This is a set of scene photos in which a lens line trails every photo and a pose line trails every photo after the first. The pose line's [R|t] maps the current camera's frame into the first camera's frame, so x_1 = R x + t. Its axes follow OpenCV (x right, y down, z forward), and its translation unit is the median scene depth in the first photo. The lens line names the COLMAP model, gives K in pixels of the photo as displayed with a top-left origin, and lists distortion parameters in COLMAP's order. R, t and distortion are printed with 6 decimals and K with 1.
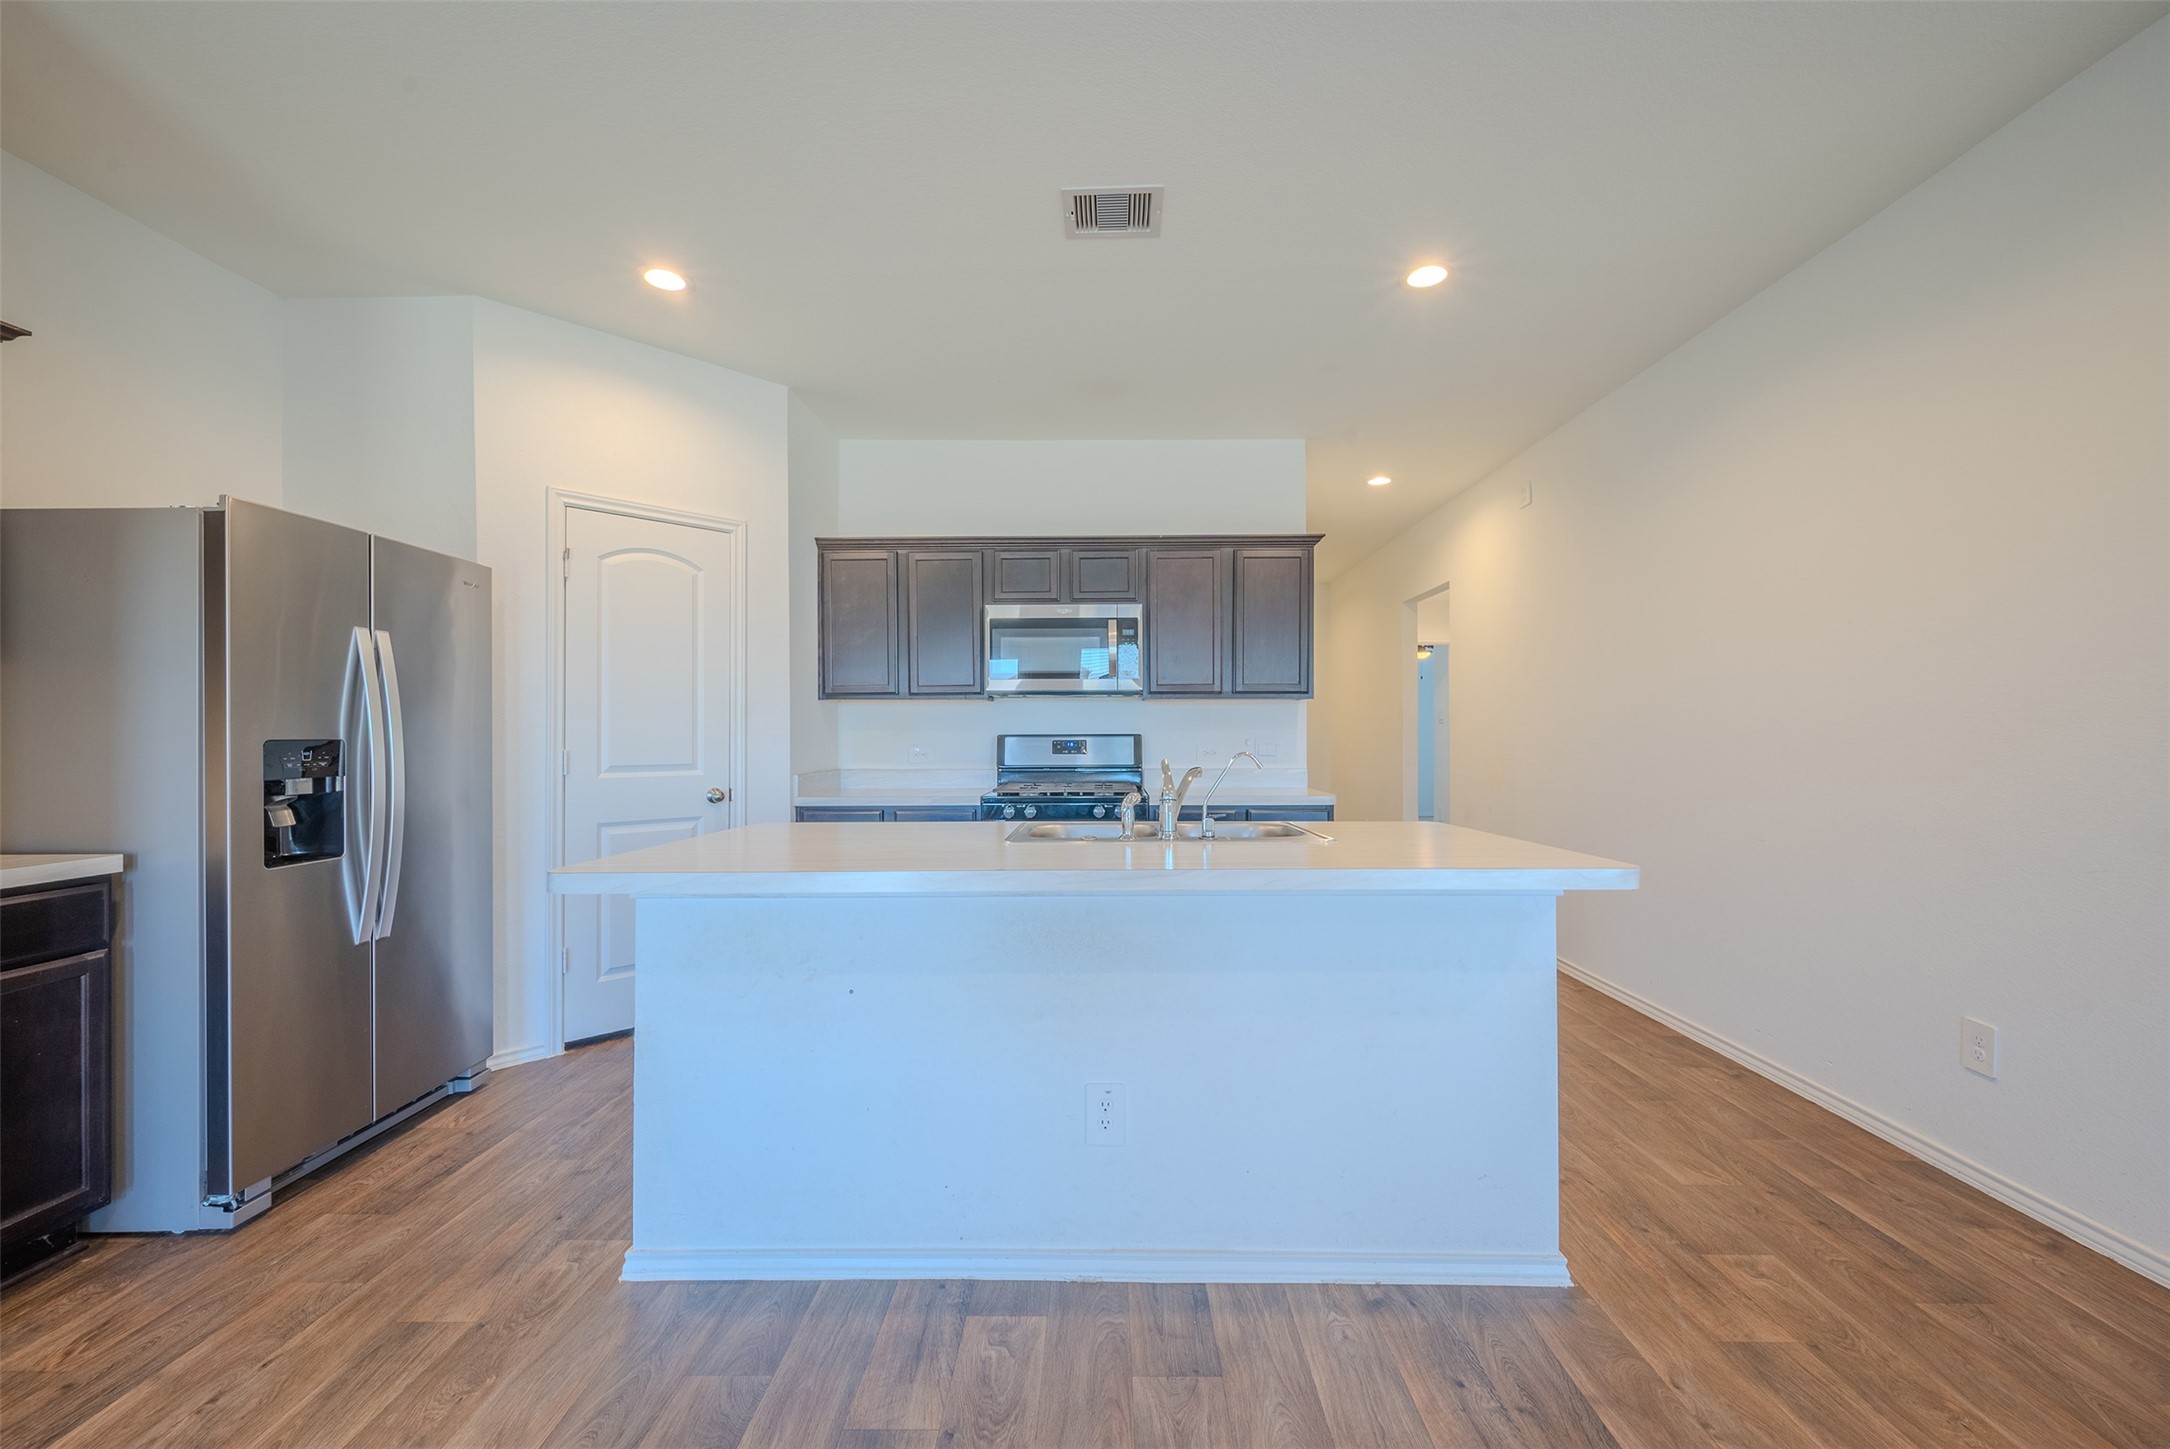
lens RADIAL K [[856.1, 0, 1095.2], [0, 856.1, 730.1], [0, 0, 1]] dist [-0.000765, -0.000101]
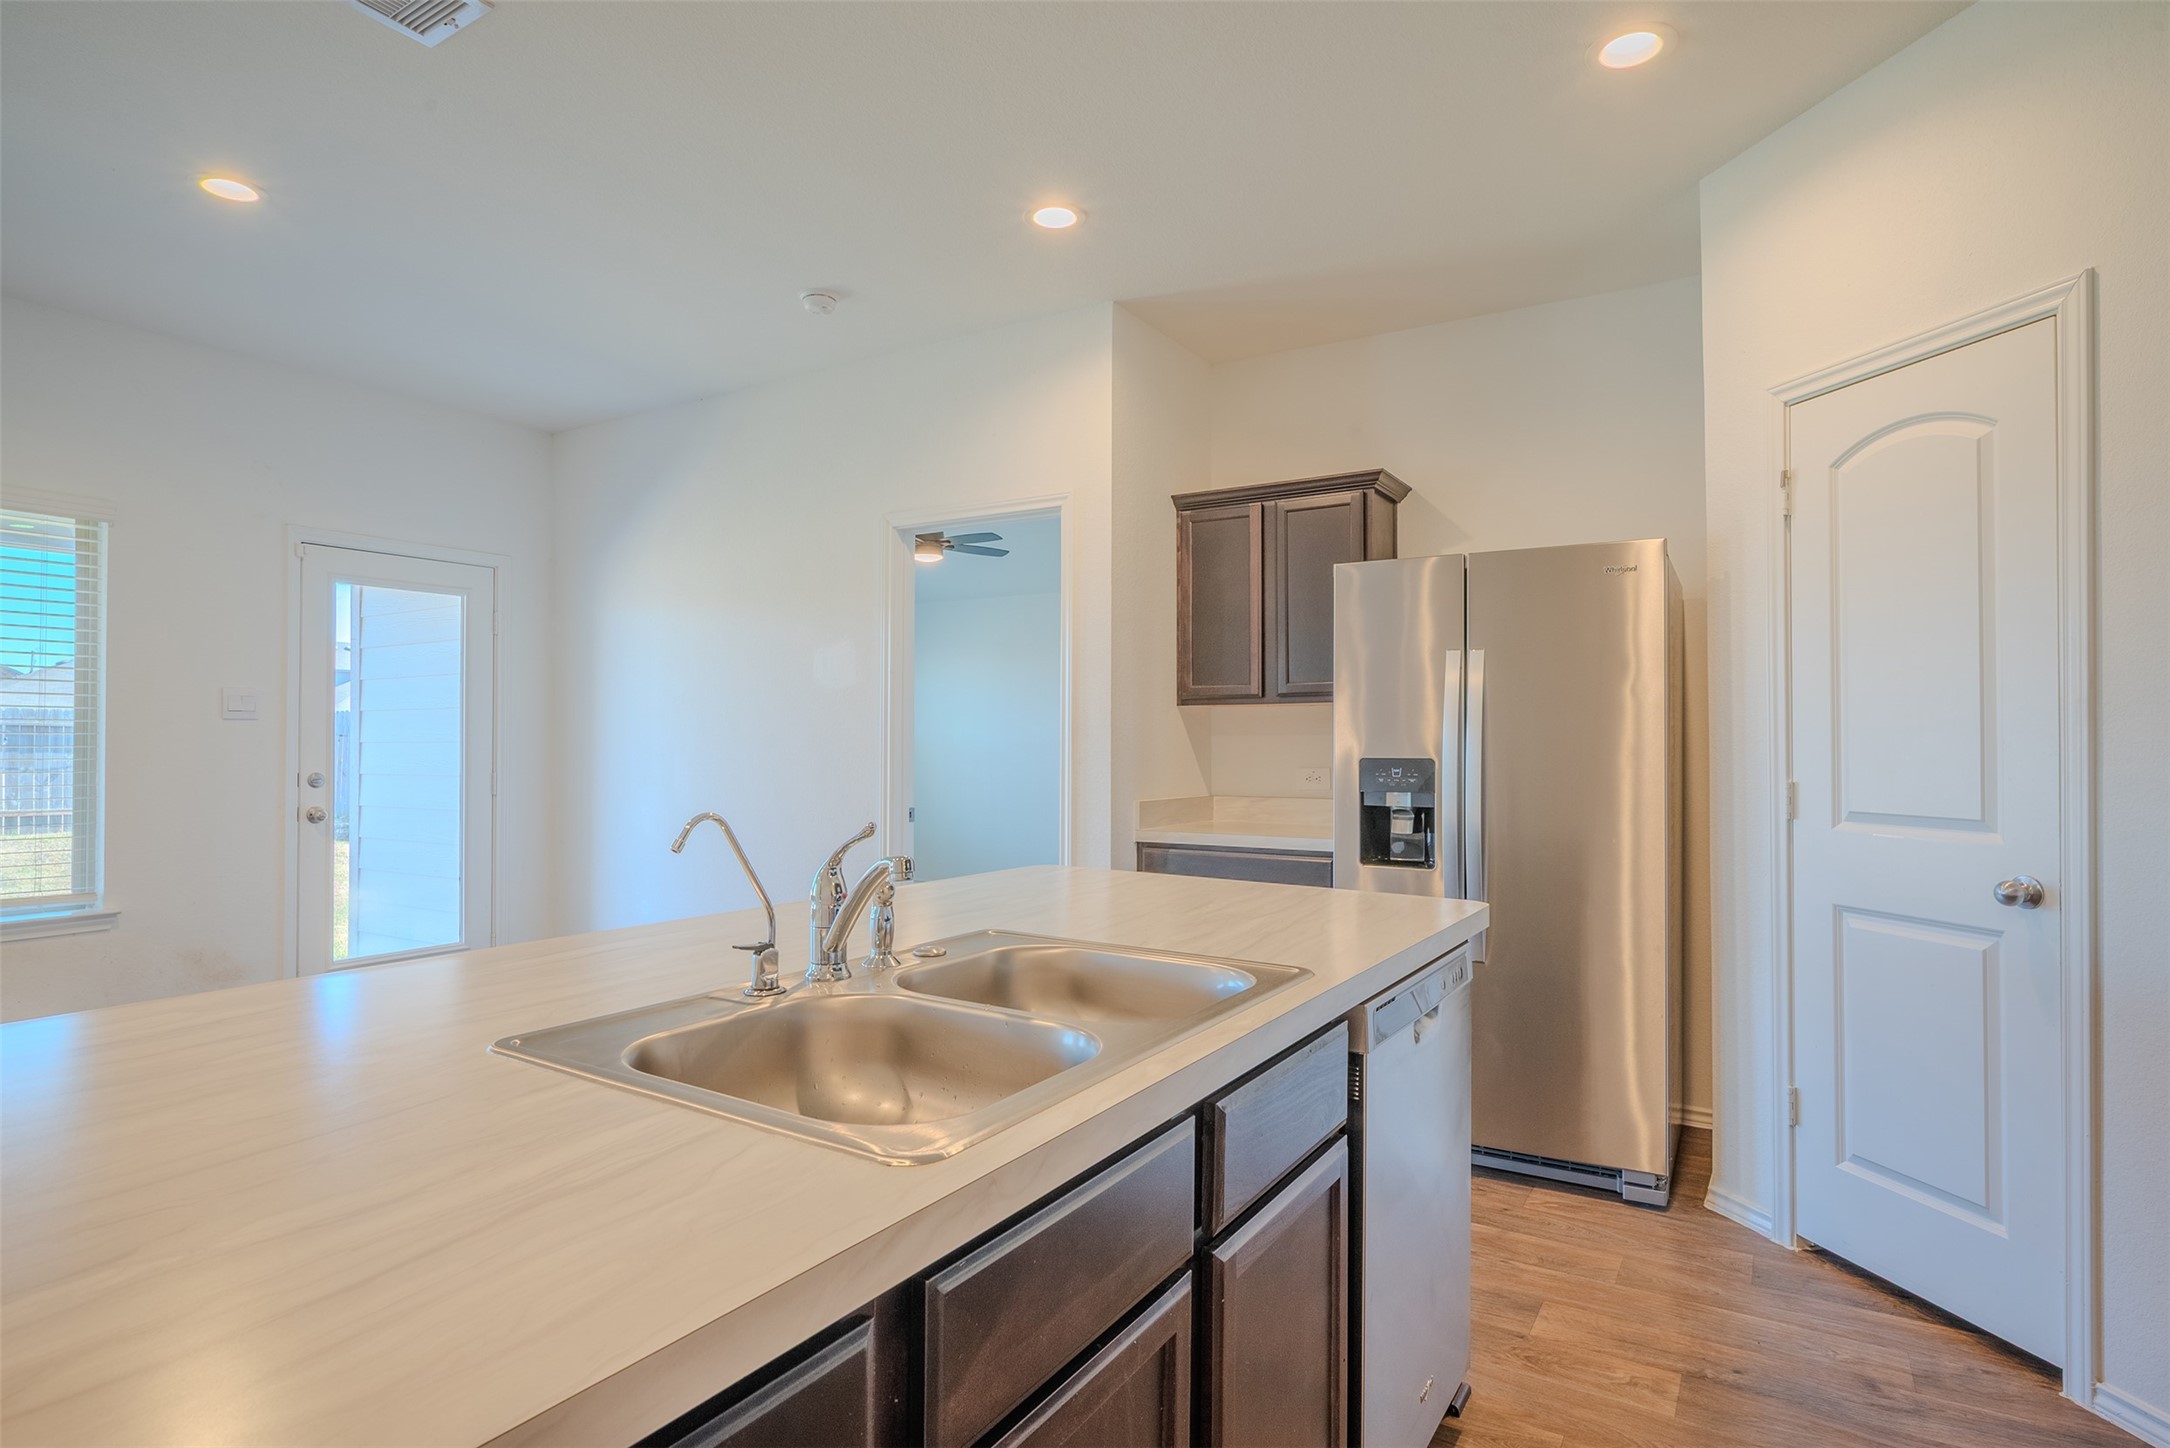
lens RADIAL K [[1130.4, 0, 1092.8], [0, 1130.4, 726.8], [0, 0, 1]] dist [-0.001451, -0.000244]
pose [[-0.510671, -0.010076, -0.859717, 0.300458], [-0.001454, 0.999940, -0.010856, -0.005695], [0.859775, -0.004293, -0.510655, 0.765136]]
